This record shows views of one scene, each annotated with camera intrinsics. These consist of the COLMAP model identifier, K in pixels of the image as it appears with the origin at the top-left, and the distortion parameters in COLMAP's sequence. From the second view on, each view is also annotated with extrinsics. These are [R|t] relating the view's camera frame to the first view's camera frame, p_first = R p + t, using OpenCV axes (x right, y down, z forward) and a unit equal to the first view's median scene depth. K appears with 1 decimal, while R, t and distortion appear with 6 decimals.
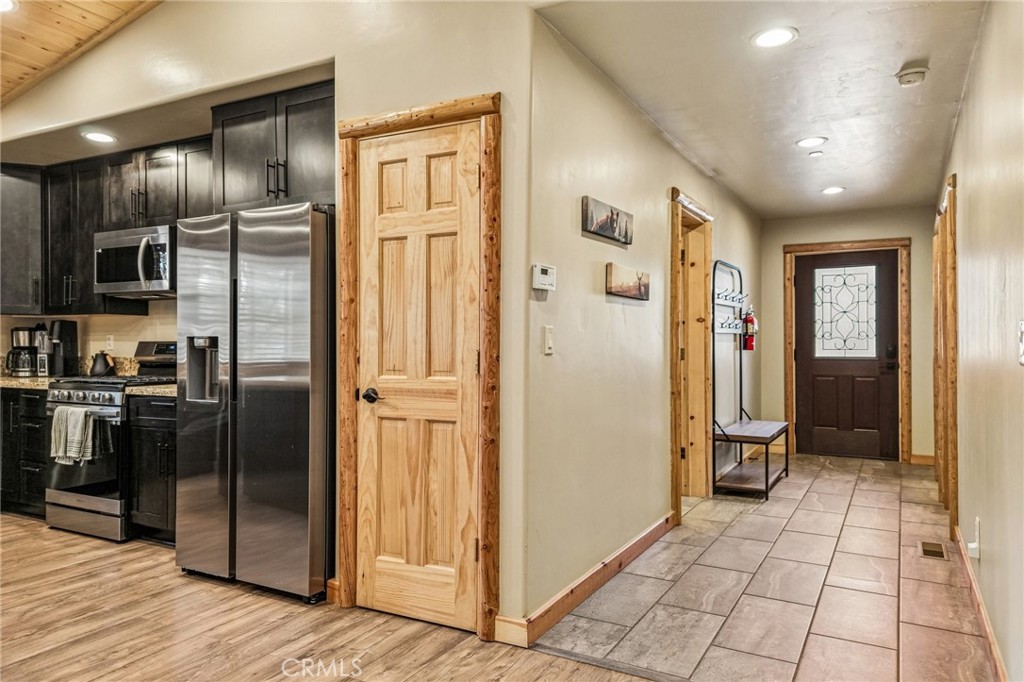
lens RADIAL K [[687.0, 0, 518.6], [0, 687.0, 333.5], [0, 0, 1]] dist [0.010192, -0.001679]
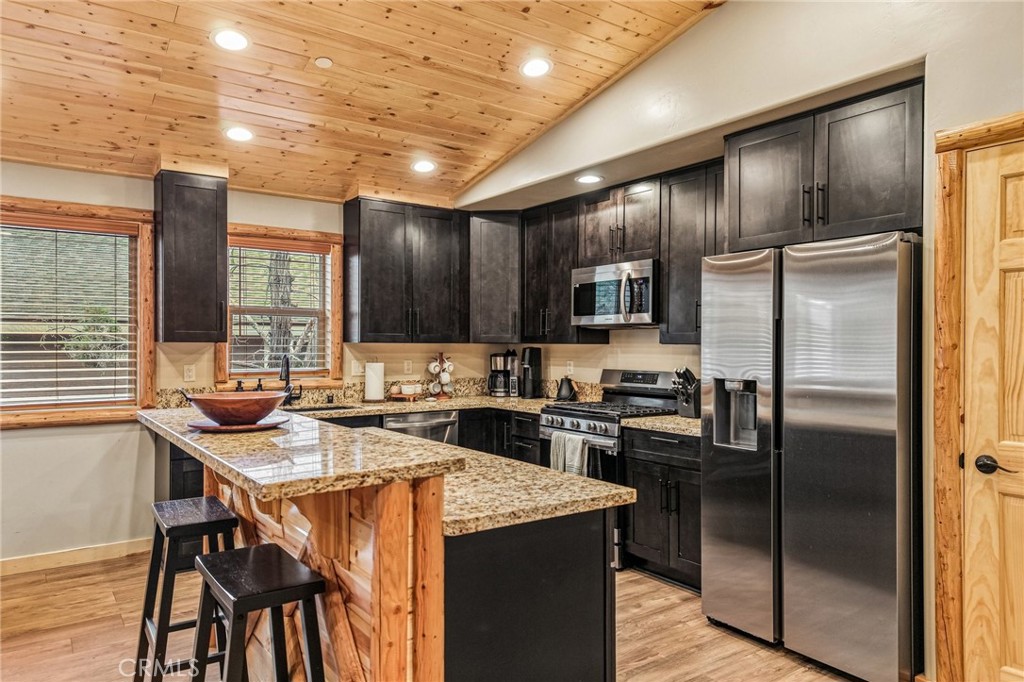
lens RADIAL K [[669.1, 0, 512.0], [0, 669.1, 341.0], [0, 0, 1]] dist [0.008345, -0.002756]
pose [[0.893413, 0.000844, -0.449235, -0.253714], [0.000806, 0.999994, 0.003483, -0.041133], [0.449235, -0.003474, 0.893407, 0.030347]]
